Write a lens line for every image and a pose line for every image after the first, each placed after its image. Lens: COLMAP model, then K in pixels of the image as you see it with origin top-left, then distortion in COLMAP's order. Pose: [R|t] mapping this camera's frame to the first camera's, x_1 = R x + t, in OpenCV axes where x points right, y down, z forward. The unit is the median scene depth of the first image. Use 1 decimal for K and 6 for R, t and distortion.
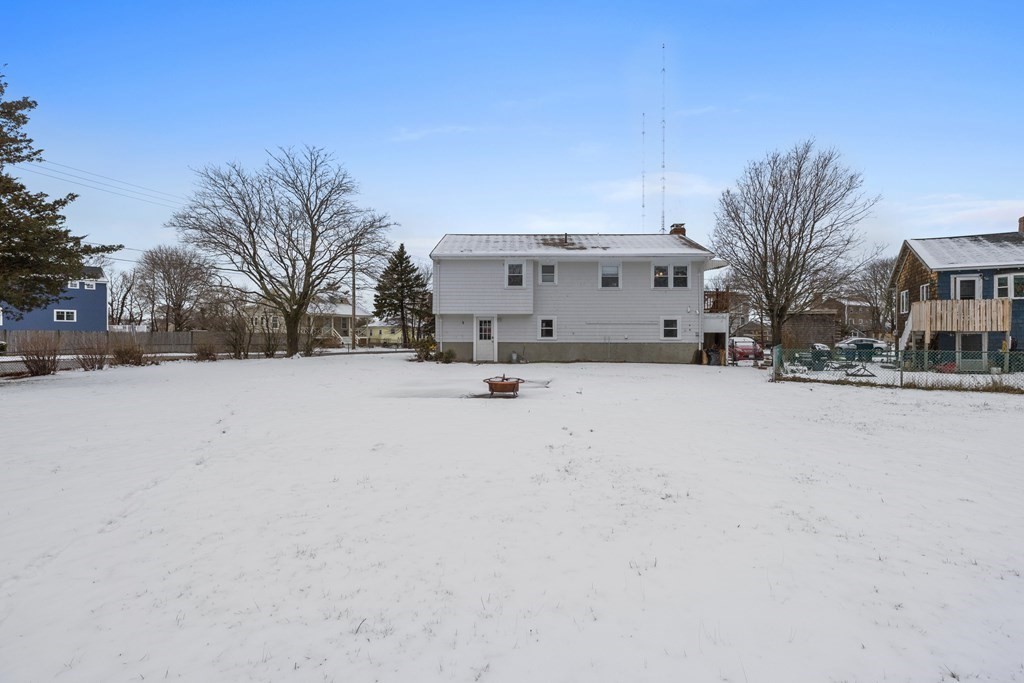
lens RADIAL K [[465.4, 0, 515.7], [0, 465.4, 335.3], [0, 0, 1]] dist [-0.003653, -0.000288]
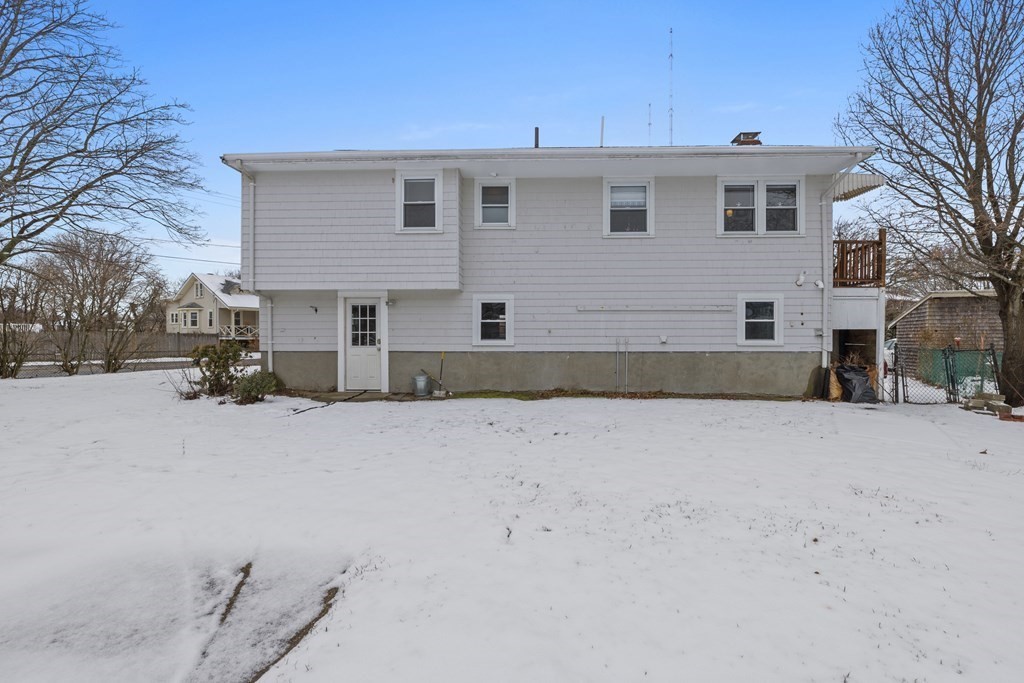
lens RADIAL K [[465.4, 0, 515.3], [0, 465.4, 334.1], [0, 0, 1]] dist [-0.003653, -0.000288]
pose [[0.999939, -0.002202, -0.010808, 0.095092], [0.002196, 0.999997, -0.000512, -0.001744], [0.010809, 0.000488, 0.999941, 0.535591]]
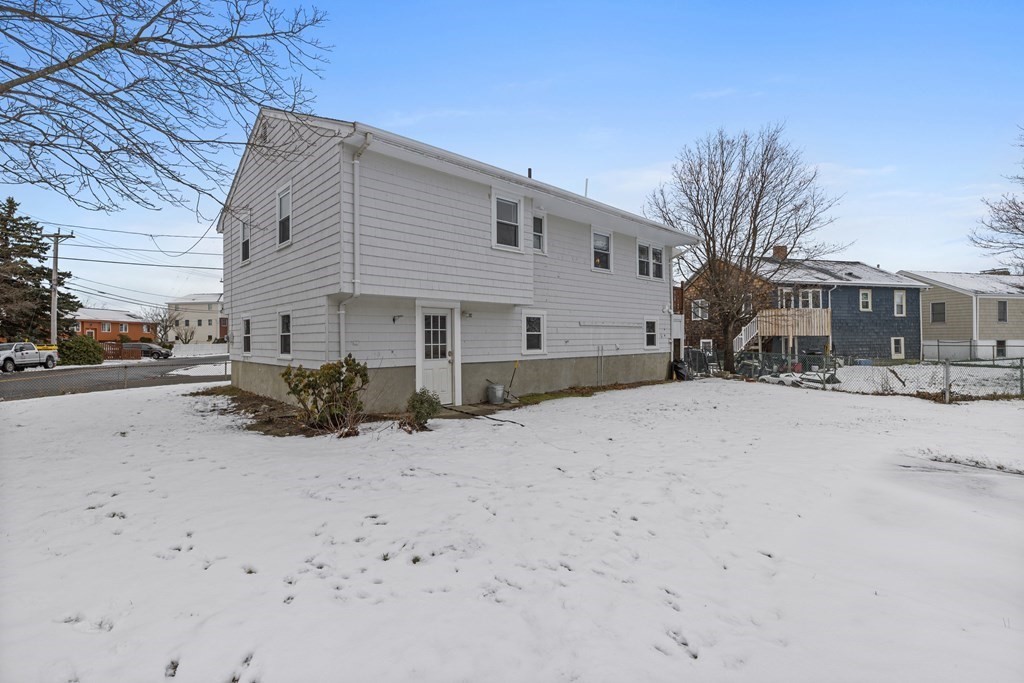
lens RADIAL K [[465.4, 0, 512.9], [0, 465.4, 340.3], [0, 0, 1]] dist [-0.003653, -0.000288]
pose [[0.702684, -0.009799, 0.711434, -0.335189], [0.017883, 0.999833, -0.003893, -0.005130], [-0.711277, 0.015458, 0.702742, 0.641949]]
